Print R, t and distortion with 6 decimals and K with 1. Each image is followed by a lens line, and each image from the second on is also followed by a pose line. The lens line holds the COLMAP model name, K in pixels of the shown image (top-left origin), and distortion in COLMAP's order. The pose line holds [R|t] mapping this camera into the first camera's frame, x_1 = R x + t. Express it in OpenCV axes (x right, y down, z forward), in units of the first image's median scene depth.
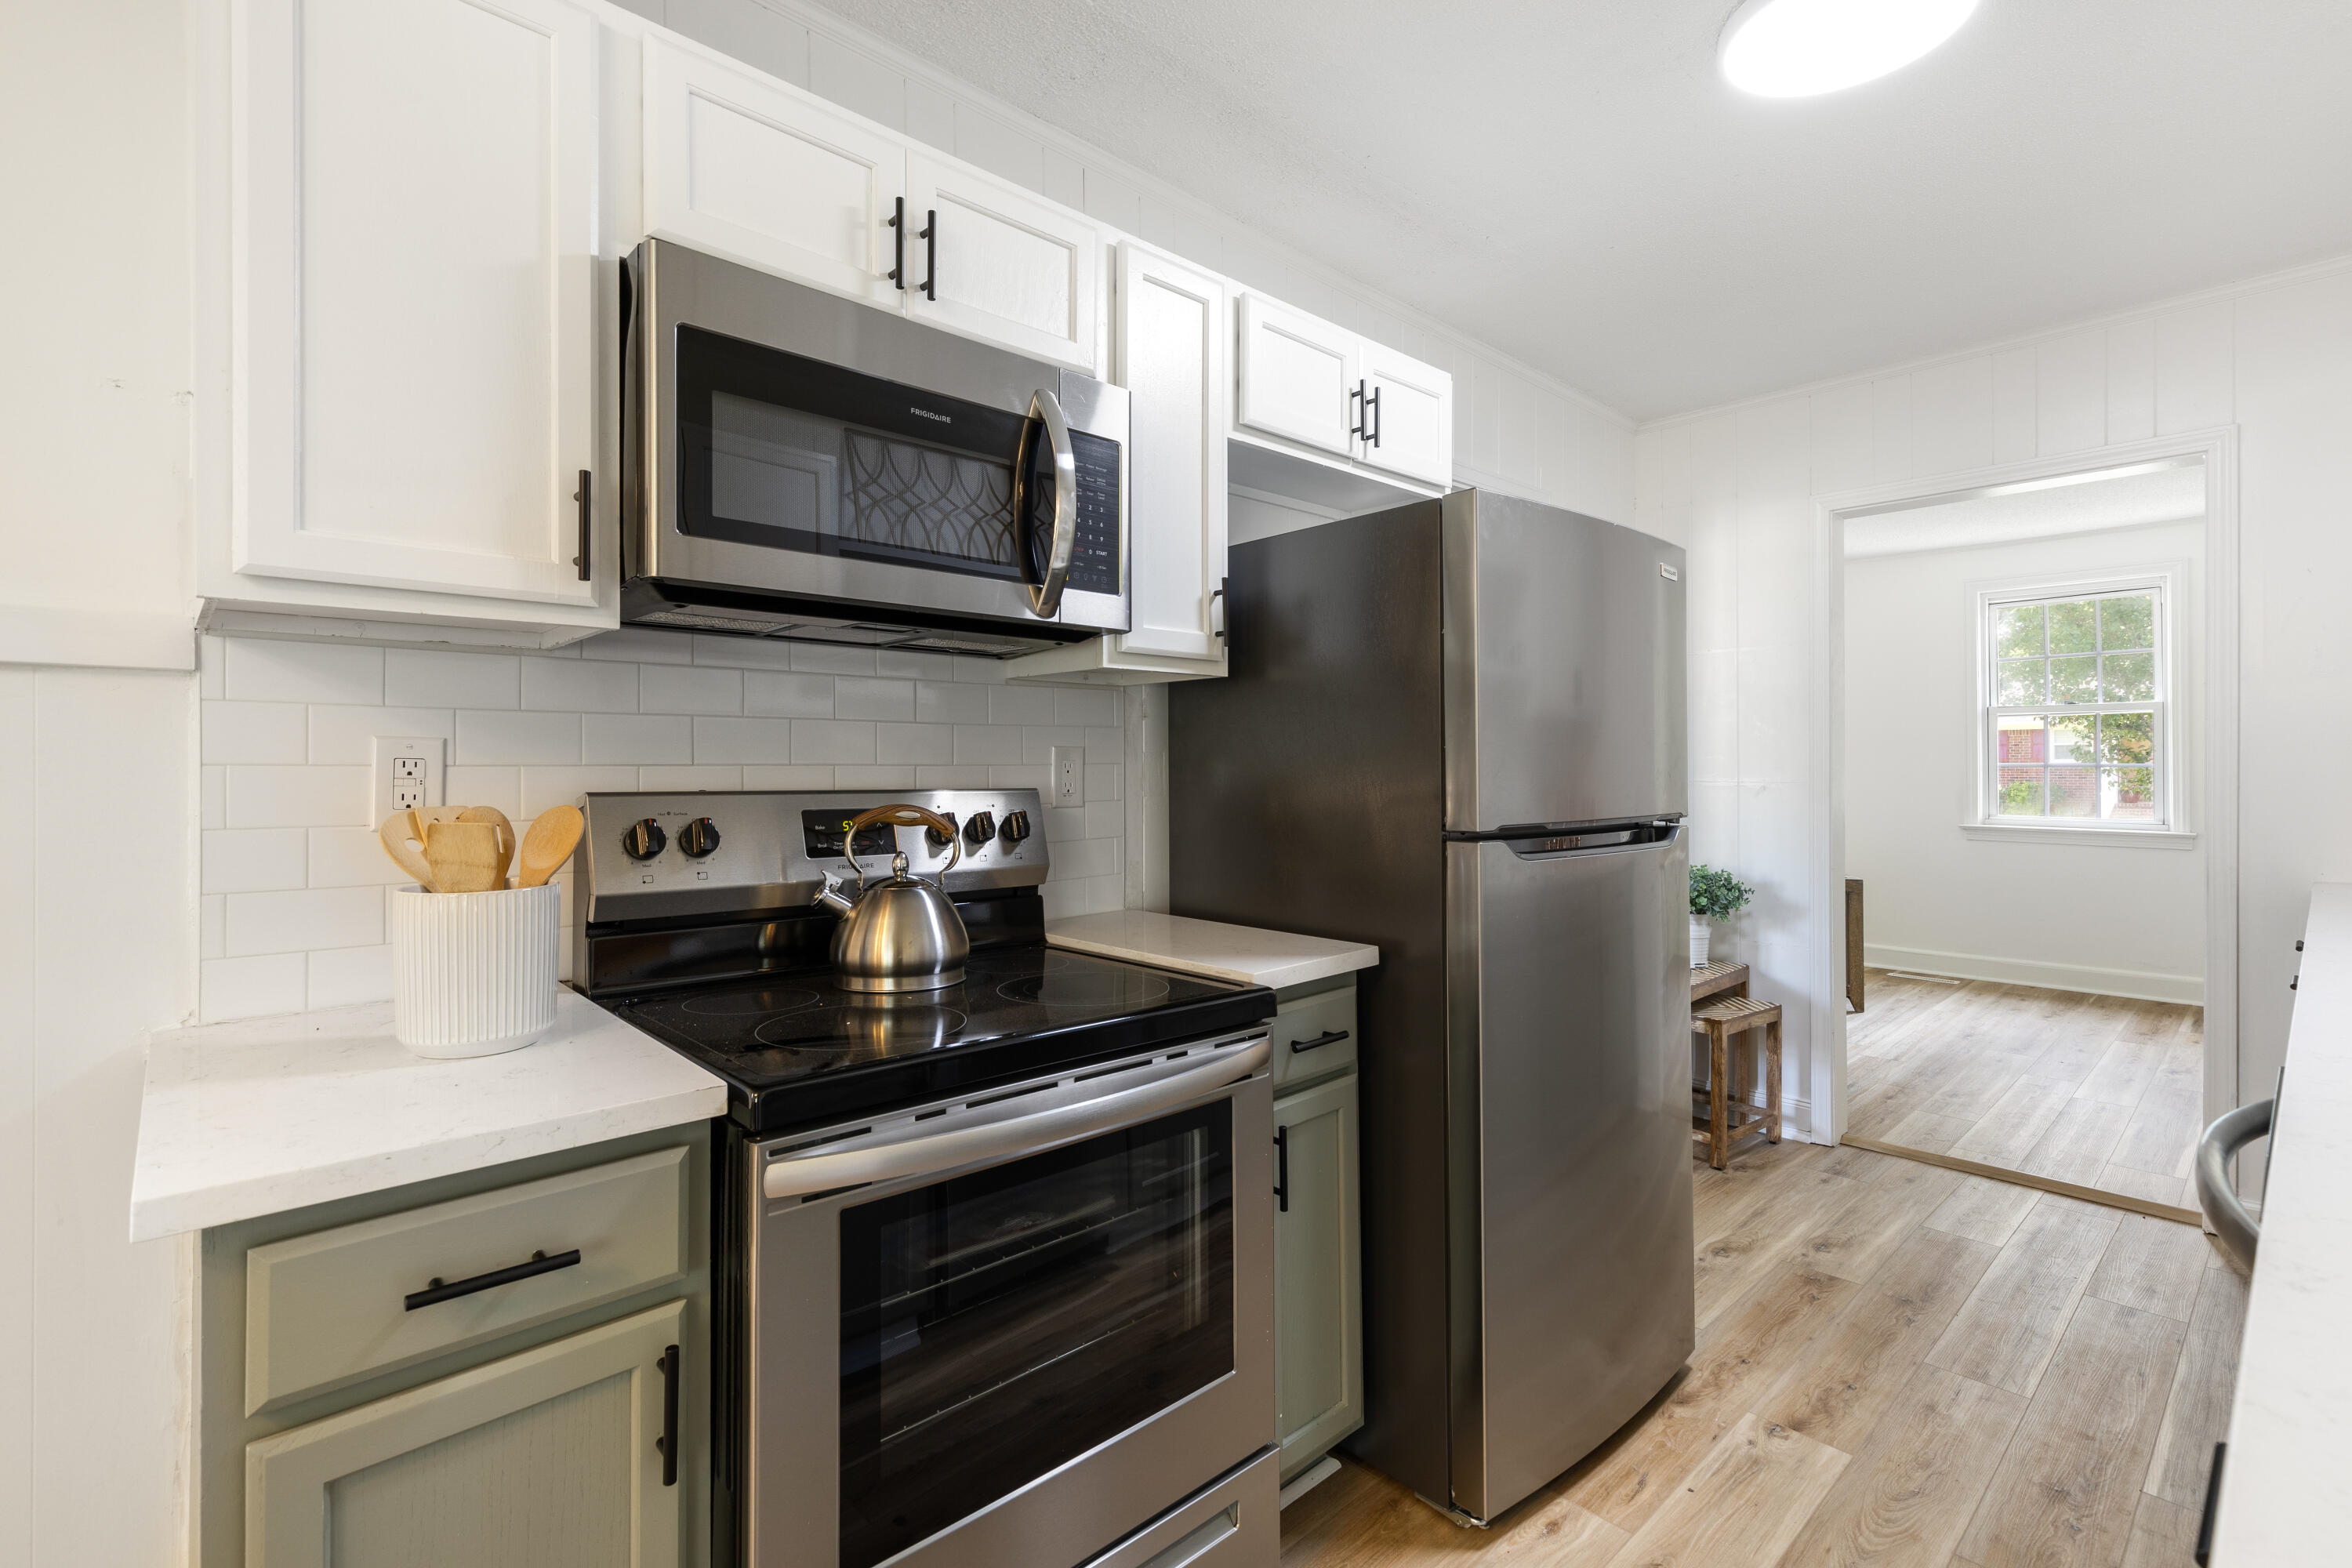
lens RADIAL K [[1059.7, 0, 1170.0], [0, 1059.7, 791.2], [0, 0, 1]] dist [0.018510, -0.008368]
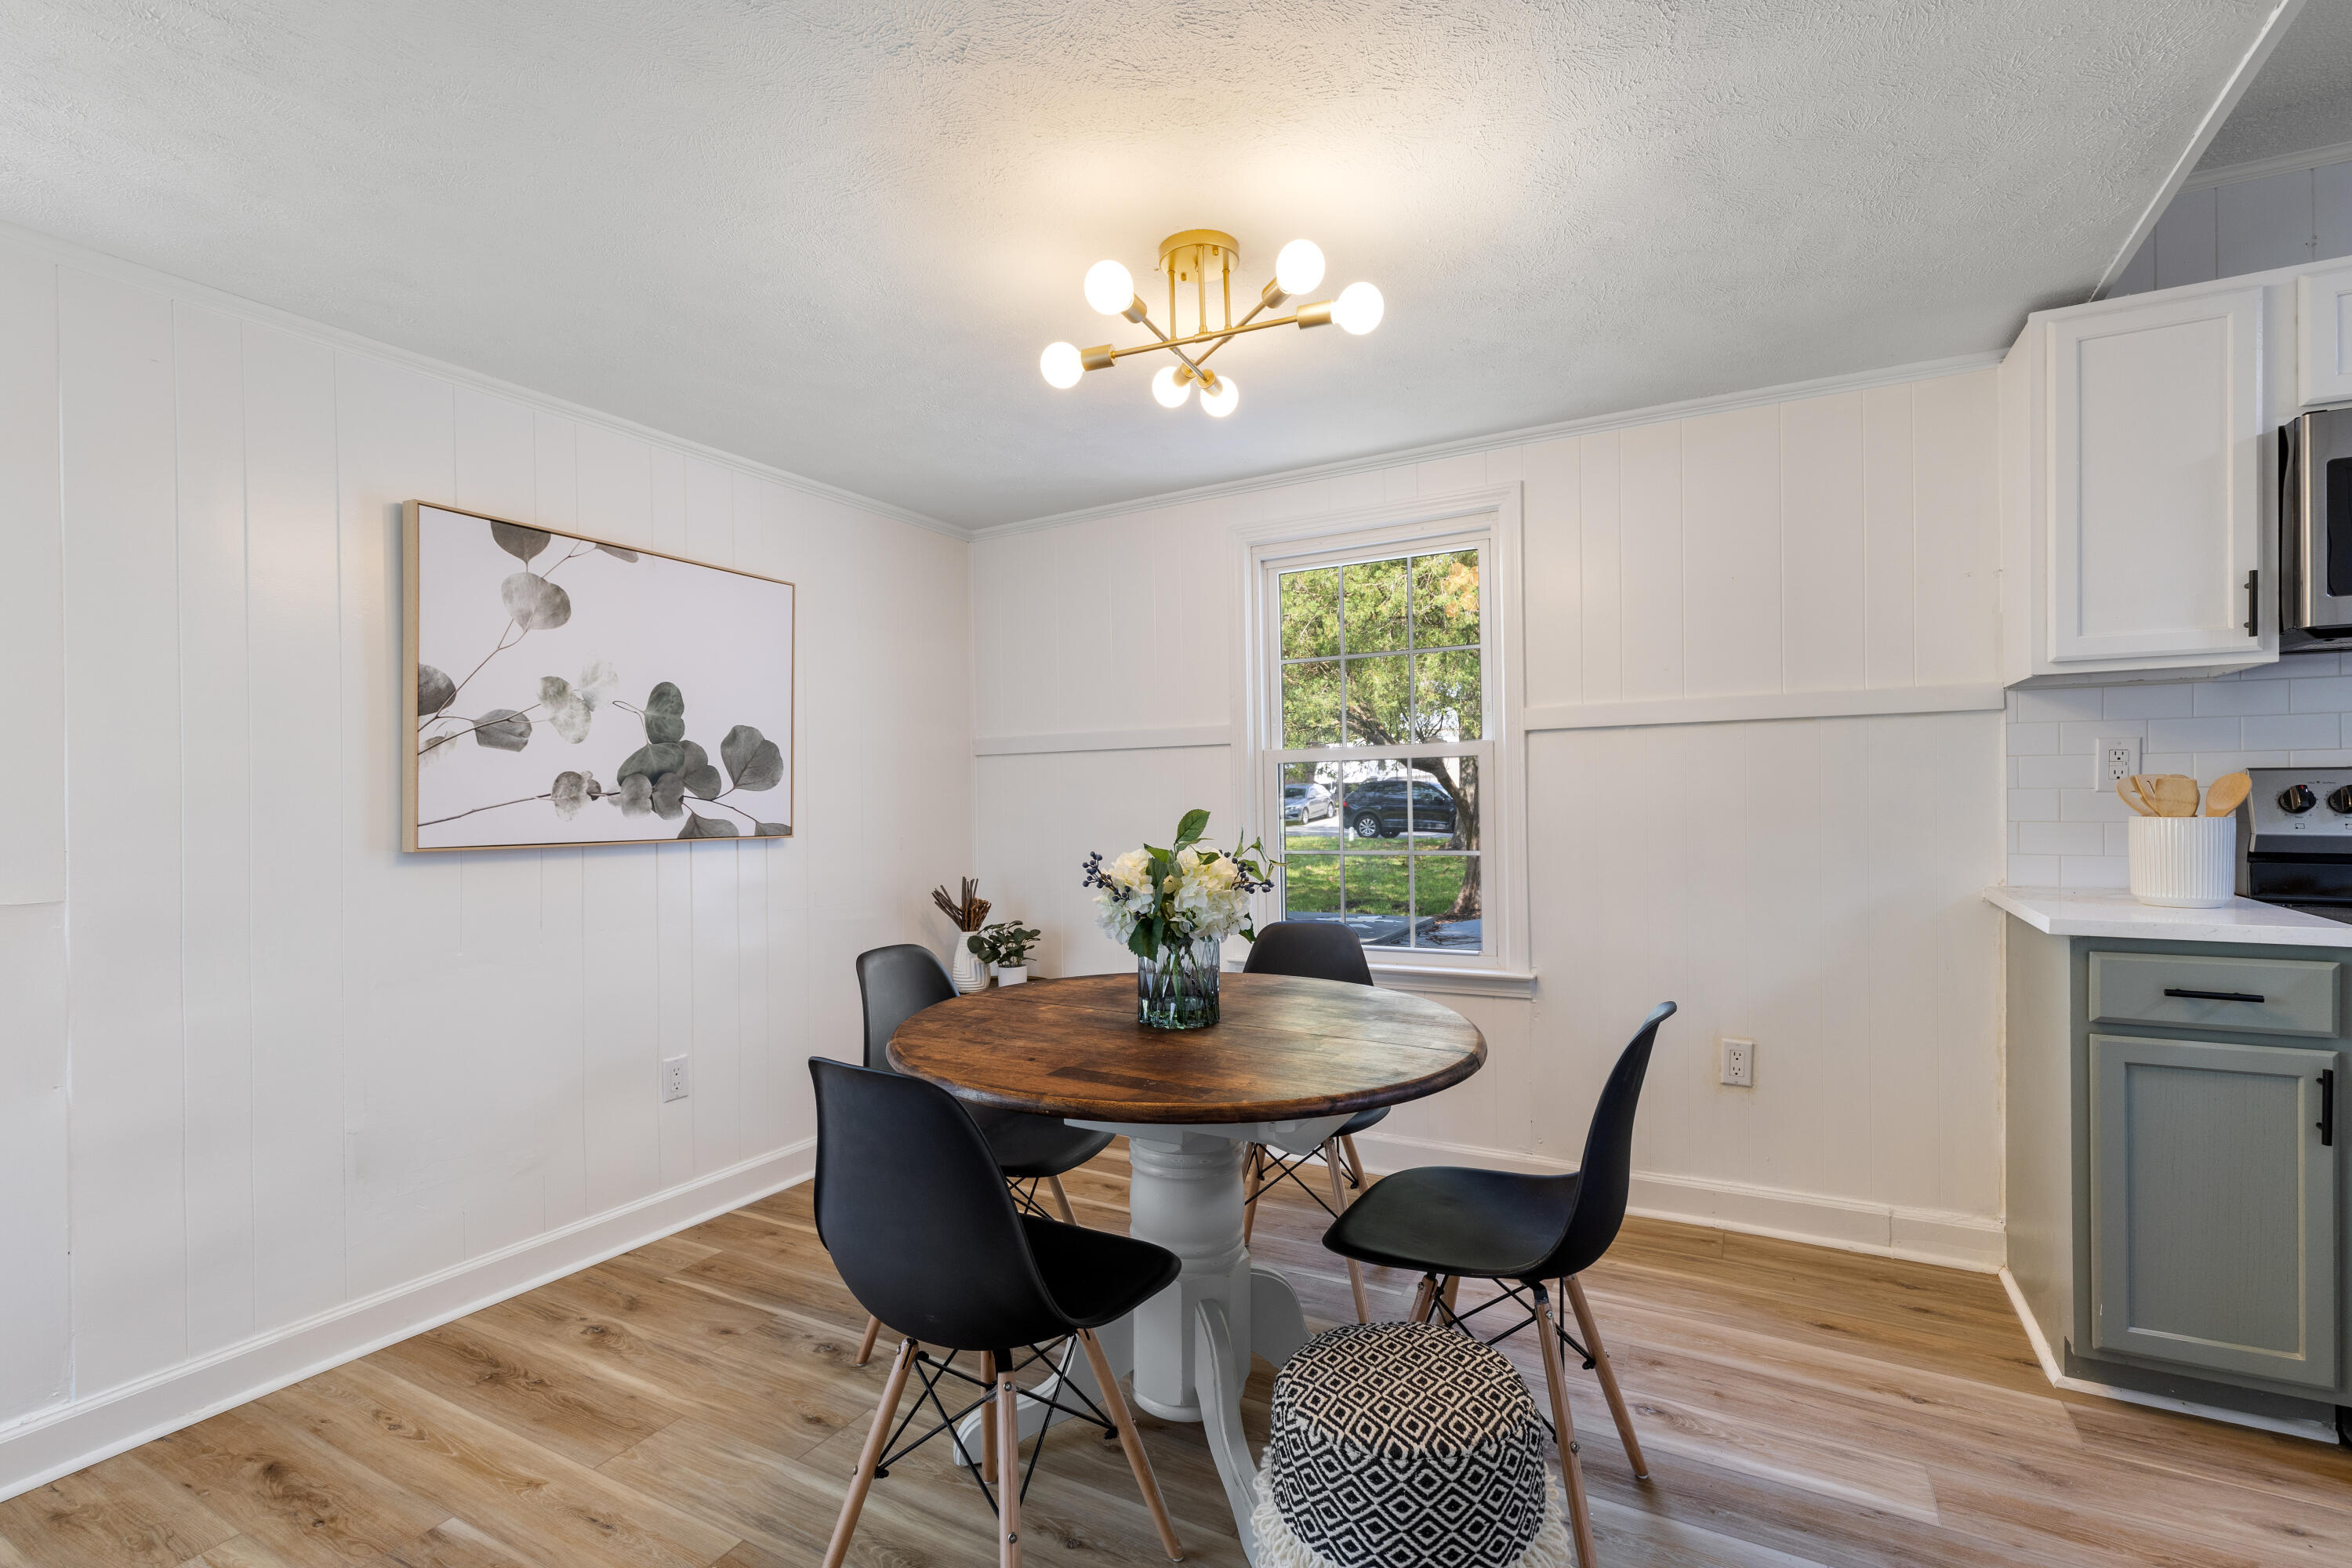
lens RADIAL K [[1059.7, 0, 1170.0], [0, 1059.7, 791.2], [0, 0, 1]] dist [0.018510, -0.008368]
pose [[0.313567, -0.007467, -0.949537, 0.494236], [-0.007410, 0.999919, -0.010311, 0.072384], [0.949537, 0.010269, 0.313487, -1.103277]]
